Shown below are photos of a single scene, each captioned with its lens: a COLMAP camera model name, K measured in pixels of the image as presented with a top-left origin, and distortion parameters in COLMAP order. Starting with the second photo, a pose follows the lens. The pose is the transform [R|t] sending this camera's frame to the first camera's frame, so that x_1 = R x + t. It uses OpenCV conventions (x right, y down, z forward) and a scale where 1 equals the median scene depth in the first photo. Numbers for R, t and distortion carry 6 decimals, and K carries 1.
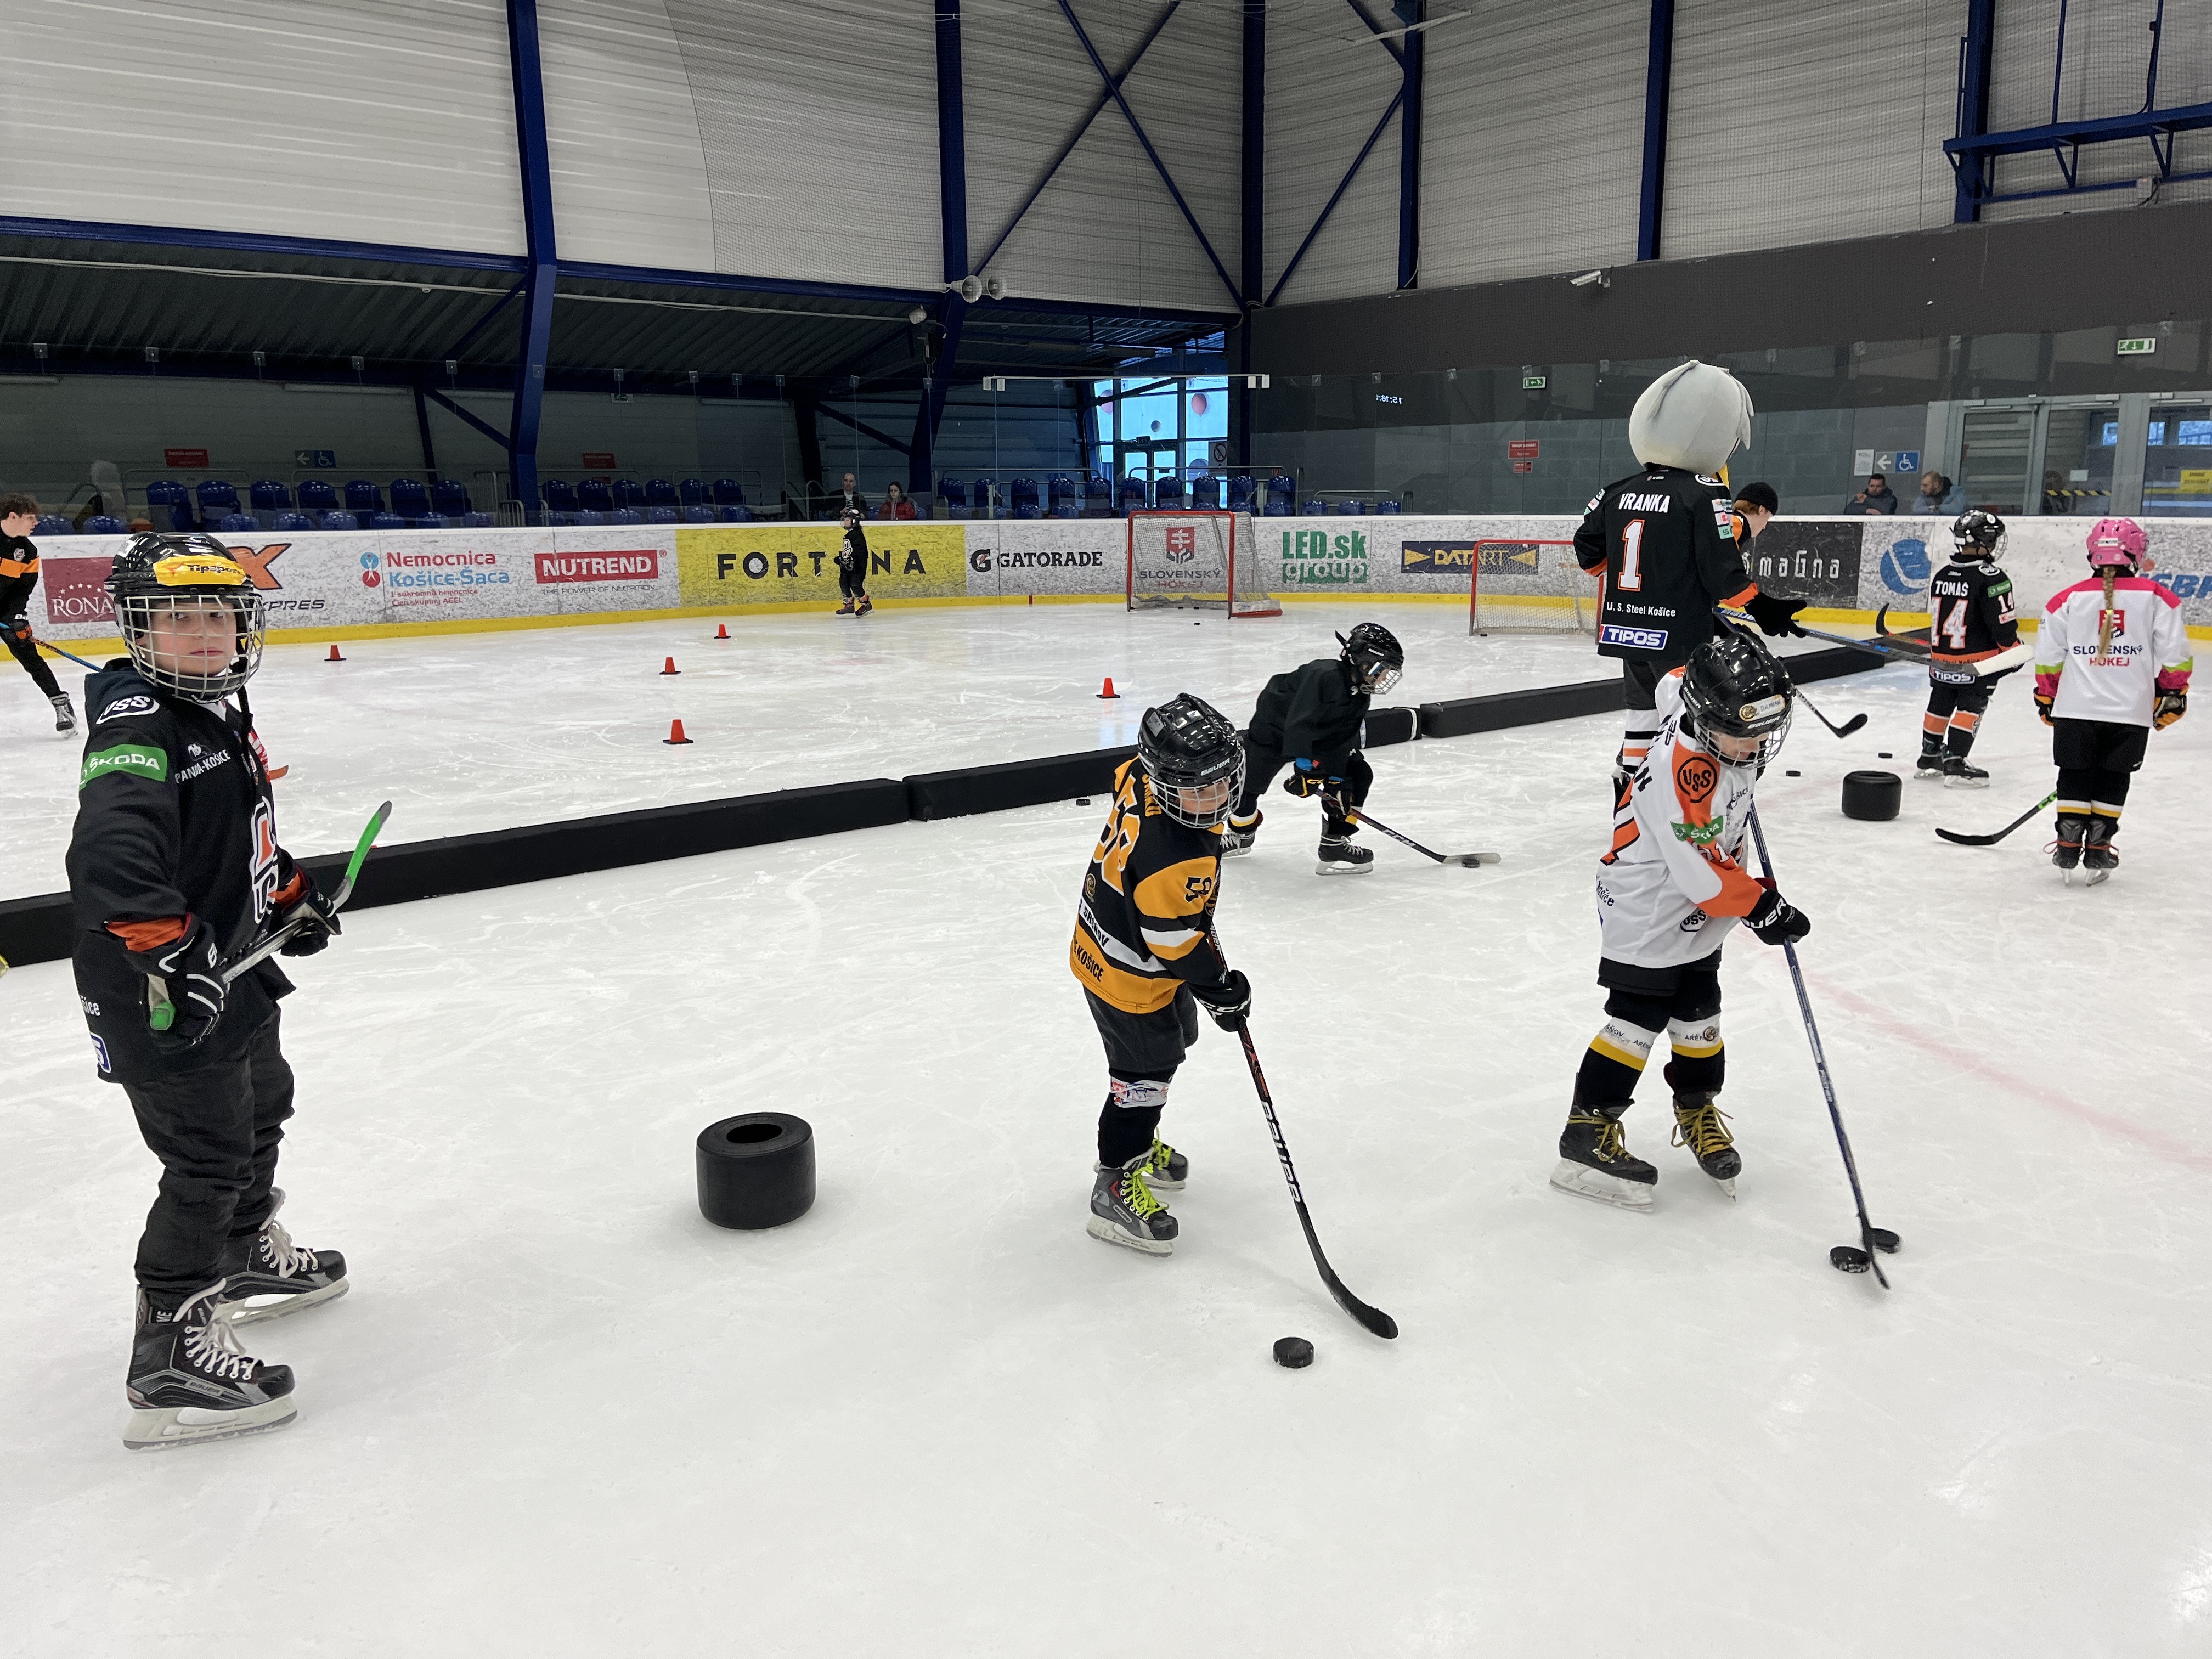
lens RADIAL K [[1670.5, 0, 1108.1], [0, 1670.5, 817.4], [0, 0, 1]] dist [0.069307, -0.083604]
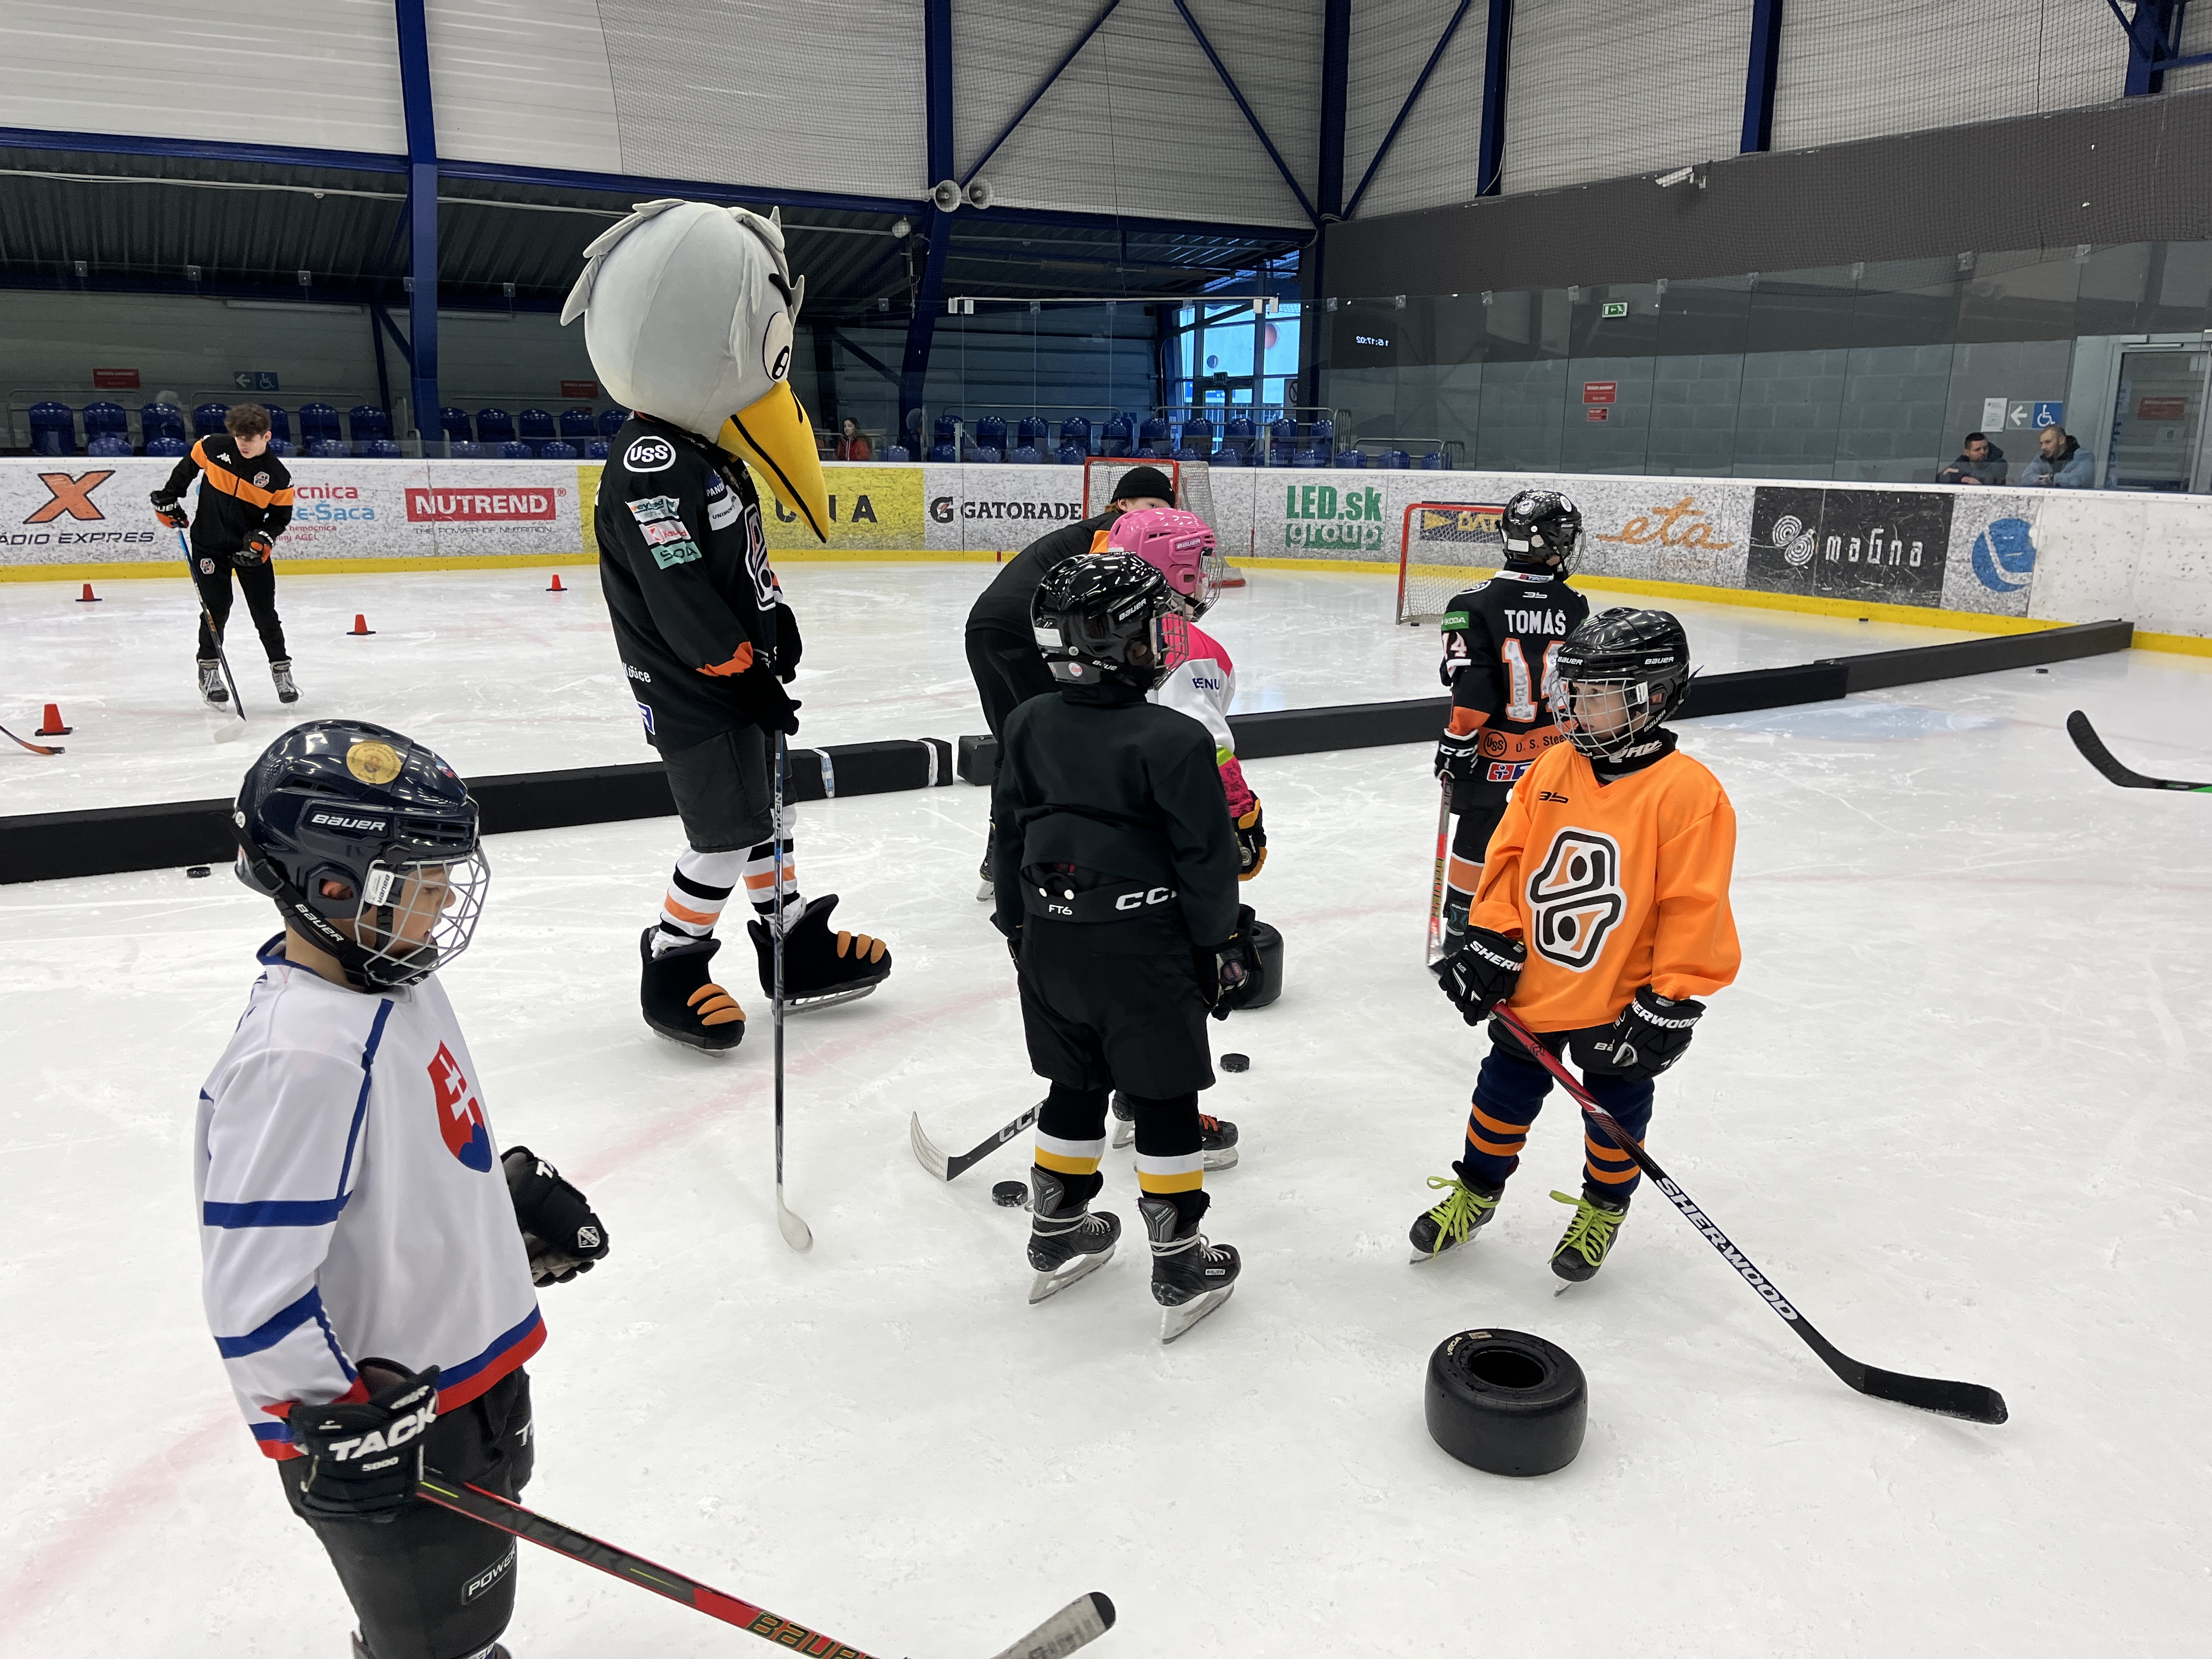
lens RADIAL K [[1674.5, 0, 1097.6], [0, 1674.5, 841.1], [0, 0, 1]] dist [0.056447, -0.051206]
pose [[0.980785, 0.065042, -0.183928, 0.182051], [-0.056544, 0.997092, 0.051083, -0.030043], [0.186716, -0.039701, 0.981611, 0.144205]]
